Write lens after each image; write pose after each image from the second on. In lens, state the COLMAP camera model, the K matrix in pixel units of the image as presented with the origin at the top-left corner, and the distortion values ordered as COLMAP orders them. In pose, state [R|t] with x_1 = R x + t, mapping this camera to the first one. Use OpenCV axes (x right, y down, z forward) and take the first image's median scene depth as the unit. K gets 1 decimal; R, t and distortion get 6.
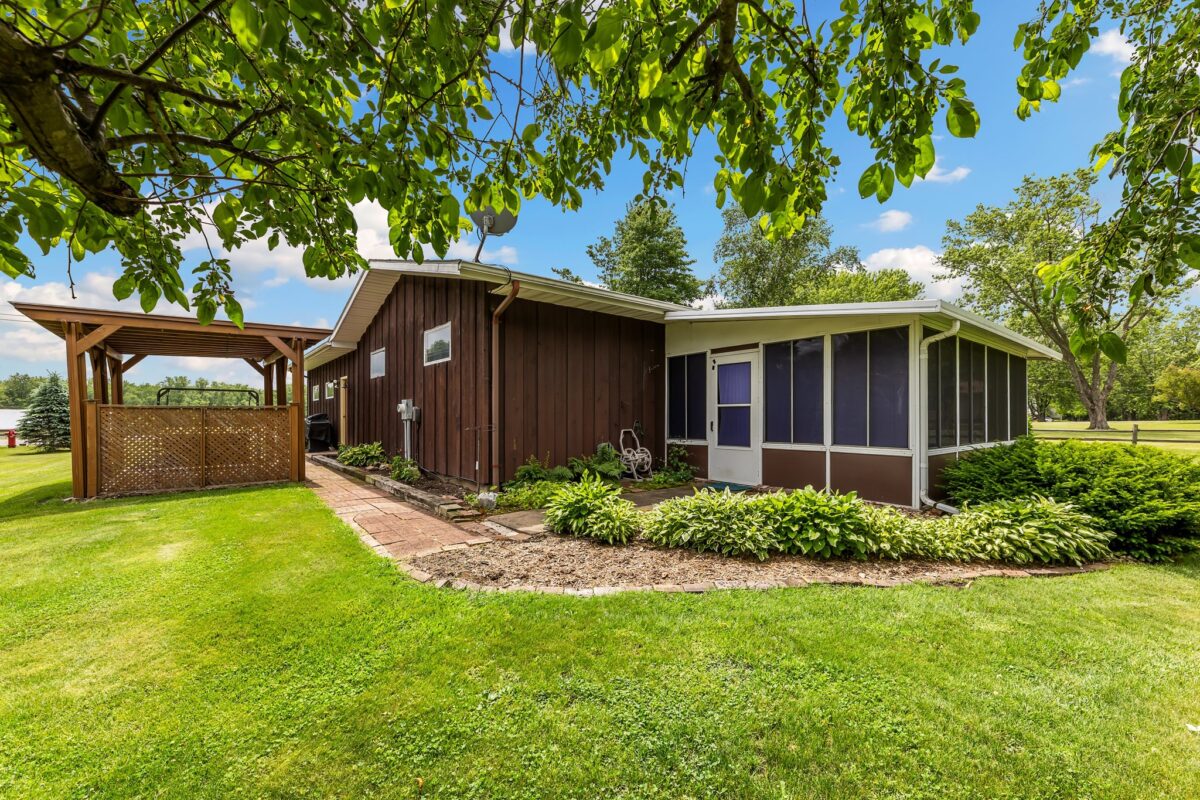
lens RADIAL K [[489.3, 0, 600.0], [0, 489.3, 400.0], [0, 0, 1]] dist [-0.000371, -0.000181]
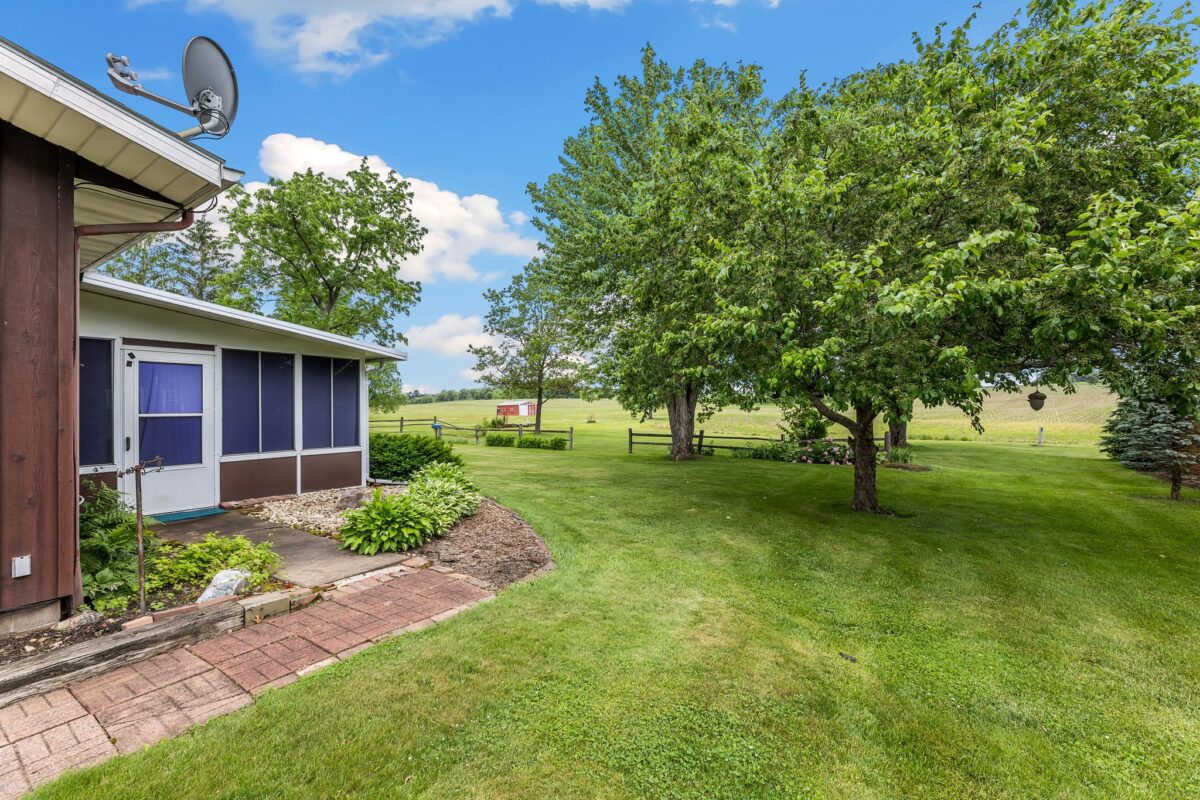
lens RADIAL K [[489.3, 0, 600.0], [0, 489.3, 400.0], [0, 0, 1]] dist [-0.000371, -0.000181]
pose [[-0.296032, 0.018728, 0.954994, -0.732745], [-0.028387, 0.999194, -0.028394, -0.011546], [-0.954756, -0.035515, -0.295262, 0.580545]]
